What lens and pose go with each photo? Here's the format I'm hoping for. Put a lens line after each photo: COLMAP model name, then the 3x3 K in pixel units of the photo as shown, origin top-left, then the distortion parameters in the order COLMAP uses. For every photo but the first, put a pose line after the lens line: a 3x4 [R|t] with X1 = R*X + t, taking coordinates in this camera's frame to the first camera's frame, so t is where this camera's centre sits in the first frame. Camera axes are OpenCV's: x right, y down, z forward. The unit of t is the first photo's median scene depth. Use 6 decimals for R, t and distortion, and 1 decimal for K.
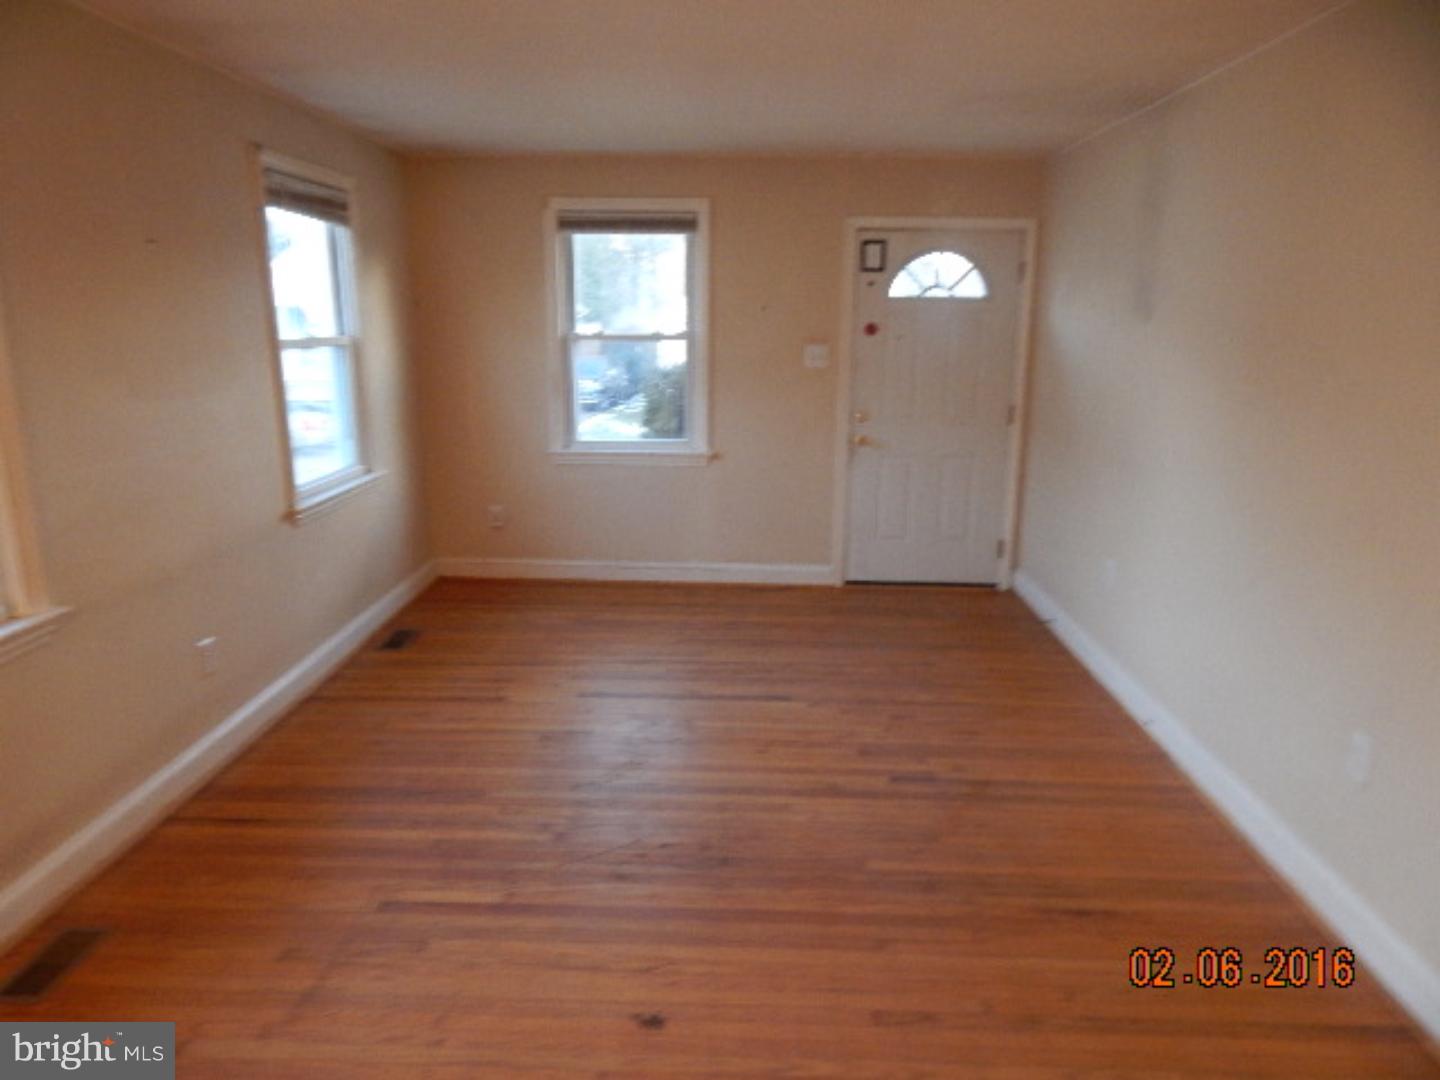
lens RADIAL K [[944.0, 0, 727.3], [0, 944.0, 543.3], [0, 0, 1]] dist [0.001811, -0.004816]
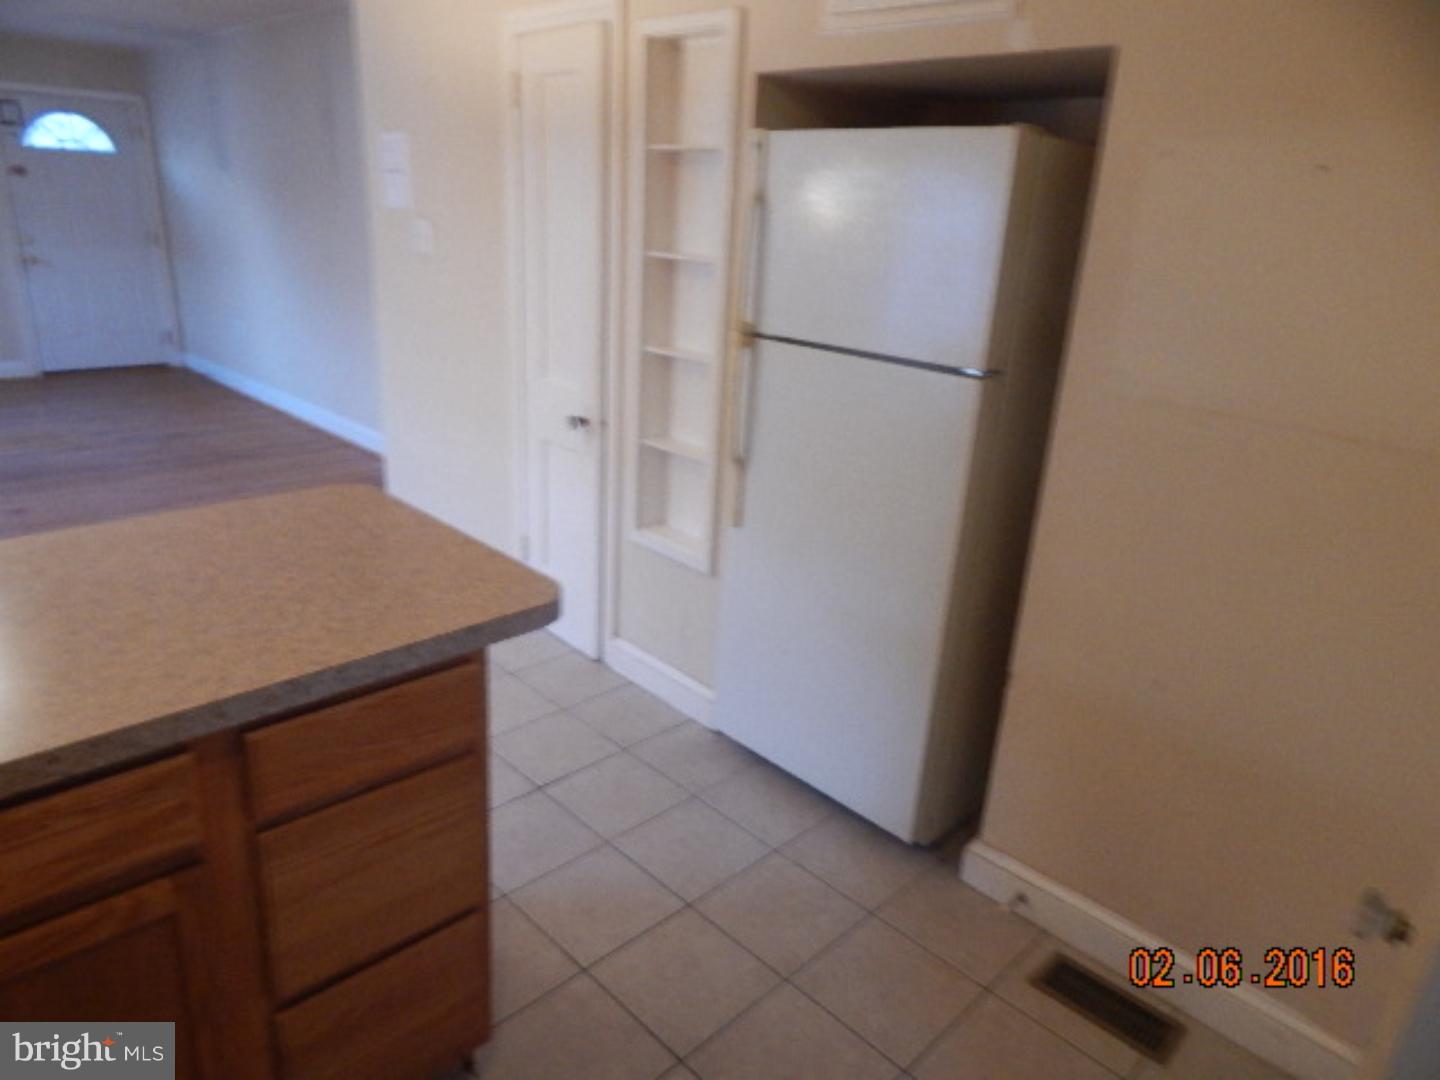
lens RADIAL K [[944.0, 0, 727.3], [0, 944.0, 543.3], [0, 0, 1]] dist [0.001811, -0.004816]
pose [[0.680989, -0.213615, 0.700444, -0.197766], [0.133153, 0.976683, 0.168406, 0.180494], [-0.720086, -0.021416, 0.693554, -0.596627]]
